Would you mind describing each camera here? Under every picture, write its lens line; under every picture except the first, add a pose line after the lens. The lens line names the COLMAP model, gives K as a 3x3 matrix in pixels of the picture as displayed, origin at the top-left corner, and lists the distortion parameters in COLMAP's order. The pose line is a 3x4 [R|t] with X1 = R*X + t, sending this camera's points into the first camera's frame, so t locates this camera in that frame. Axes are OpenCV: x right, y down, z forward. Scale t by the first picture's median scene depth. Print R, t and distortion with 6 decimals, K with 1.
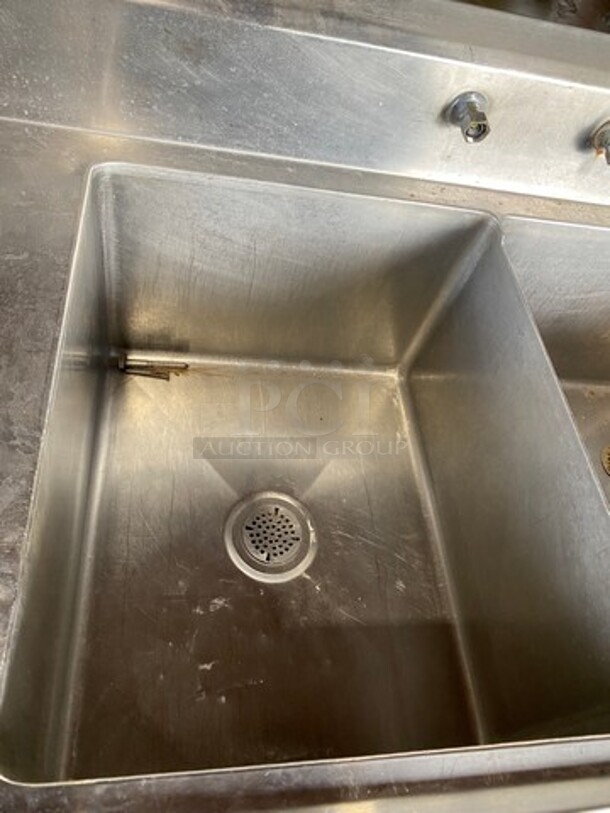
lens RADIAL K [[620.2, 0, 310.0], [0, 620.2, 401.5], [0, 0, 1]] dist [0.012714, -0.007037]
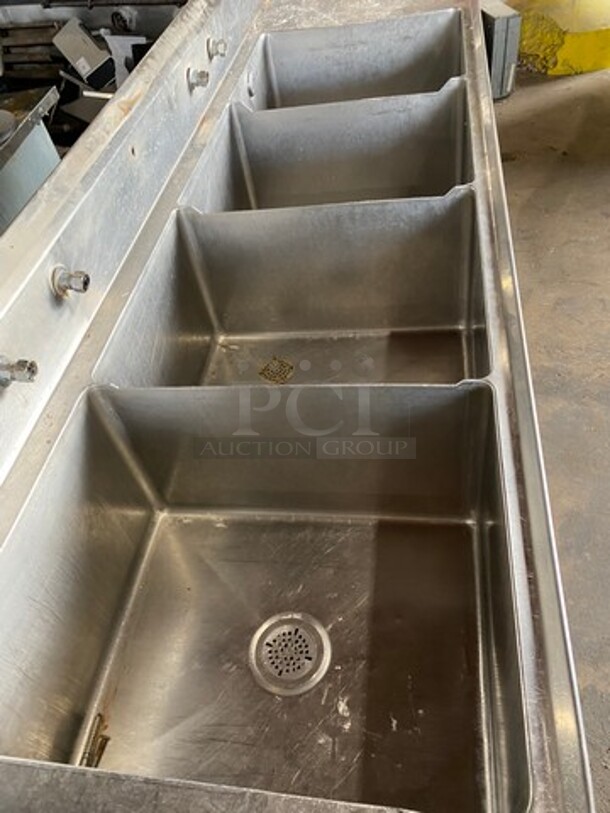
lens RADIAL K [[620.2, 0, 306.5], [0, 620.2, 408.4], [0, 0, 1]] dist [0.012714, -0.007037]
pose [[0.184631, -0.872889, 0.451638, -0.184724], [0.897840, 0.336716, 0.283737, -0.234205], [-0.399744, 0.353112, 0.845882, -0.133701]]
